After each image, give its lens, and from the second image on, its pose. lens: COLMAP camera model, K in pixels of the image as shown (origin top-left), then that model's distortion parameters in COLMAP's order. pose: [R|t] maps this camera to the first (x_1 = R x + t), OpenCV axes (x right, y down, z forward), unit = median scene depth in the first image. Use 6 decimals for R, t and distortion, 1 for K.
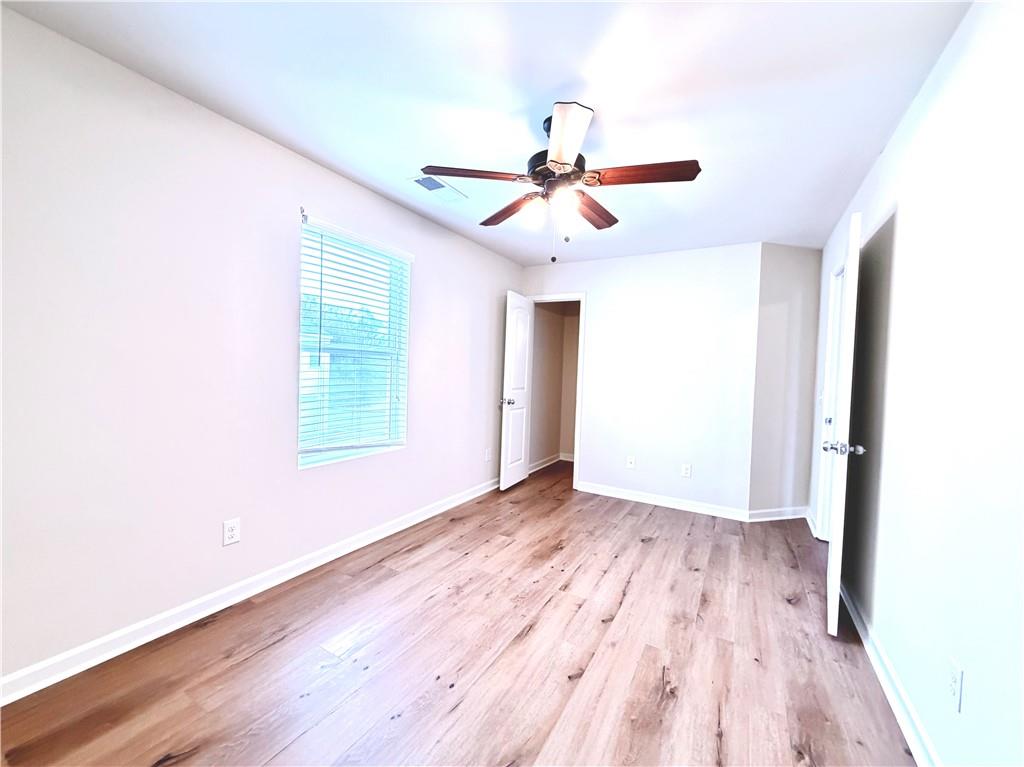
lens RADIAL K [[408.6, 0, 512.7], [0, 408.6, 385.3], [0, 0, 1]] dist [-0.000981, 0.000238]
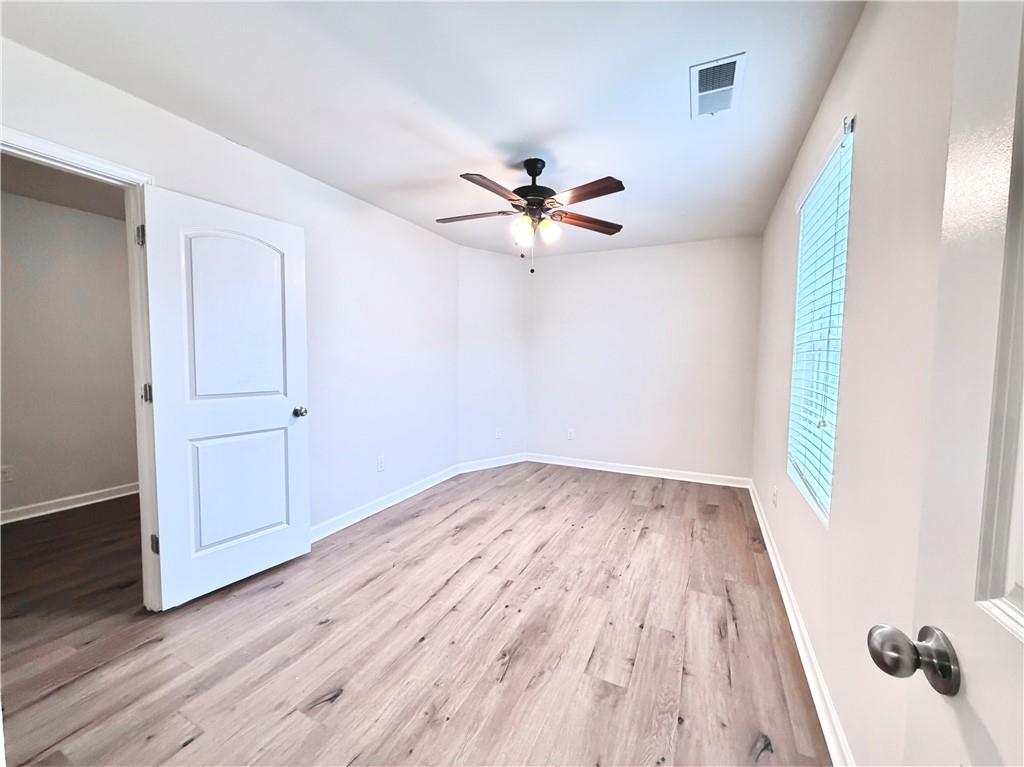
lens RADIAL K [[406.8, 0, 512.0], [0, 406.8, 383.5], [0, 0, 1]] dist [0.000198, 0.000098]
pose [[-0.996801, -0.036773, -0.070966, 0.202690], [-0.043603, 0.994307, 0.097228, -0.068725], [0.066987, 0.100012, -0.992729, 1.915973]]
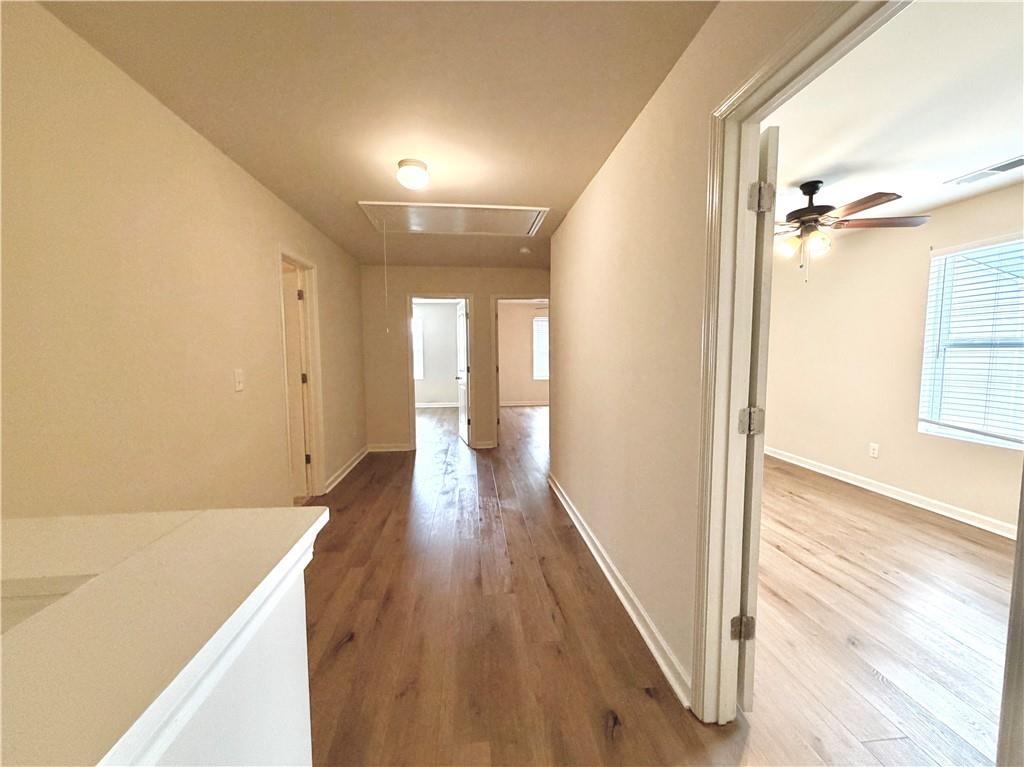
lens RADIAL K [[408.6, 0, 512.7], [0, 408.6, 385.3], [0, 0, 1]] dist [-0.000981, 0.000238]
pose [[-0.810320, 0.017471, -0.585728, 1.475054], [-0.046448, 0.994496, 0.093921, -0.022412], [0.584144, 0.103312, -0.805048, 1.318773]]
